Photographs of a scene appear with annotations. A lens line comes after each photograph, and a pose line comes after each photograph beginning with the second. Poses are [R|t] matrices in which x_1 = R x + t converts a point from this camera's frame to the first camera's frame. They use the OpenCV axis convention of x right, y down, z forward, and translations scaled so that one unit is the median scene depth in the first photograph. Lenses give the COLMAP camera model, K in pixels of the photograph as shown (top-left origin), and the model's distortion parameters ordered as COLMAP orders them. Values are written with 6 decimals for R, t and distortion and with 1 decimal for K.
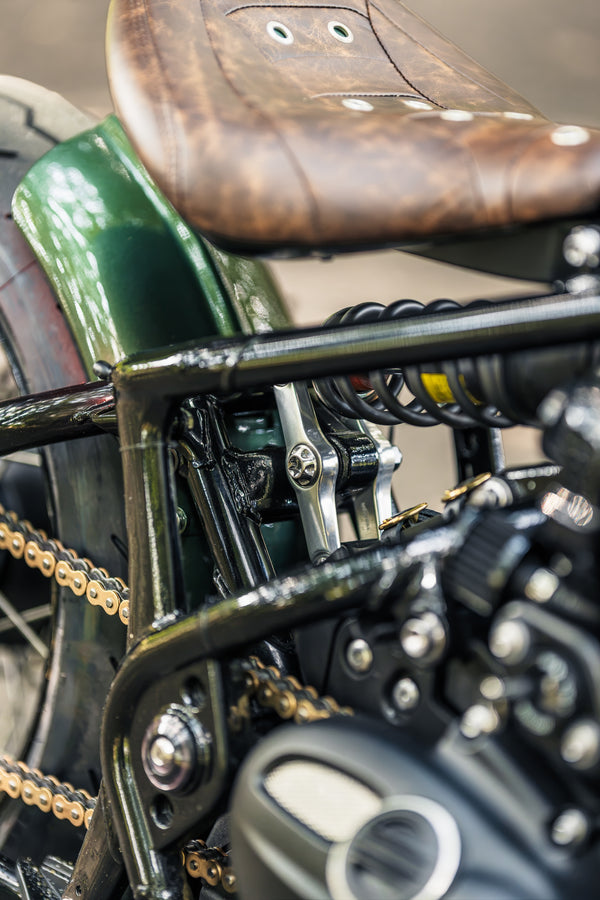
lens RADIAL K [[2589.3, 0, 300.0], [0, 2589.3, 450.0], [0, 0, 1]] dist [-0.091971, 0.961239]
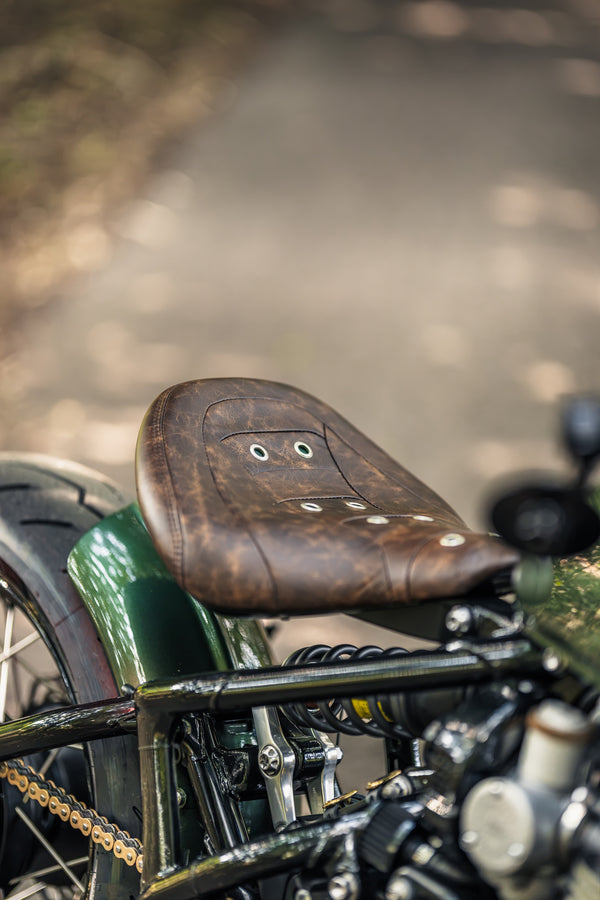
lens RADIAL K [[2589.3, 0, 300.0], [0, 2589.3, 450.0], [0, 0, 1]] dist [-0.091971, 0.961239]
pose [[0.999565, 0.016462, -0.024460, 0.049768], [-0.018498, 0.996168, -0.085485, -0.042905], [0.022959, 0.085900, 0.996039, -0.412706]]
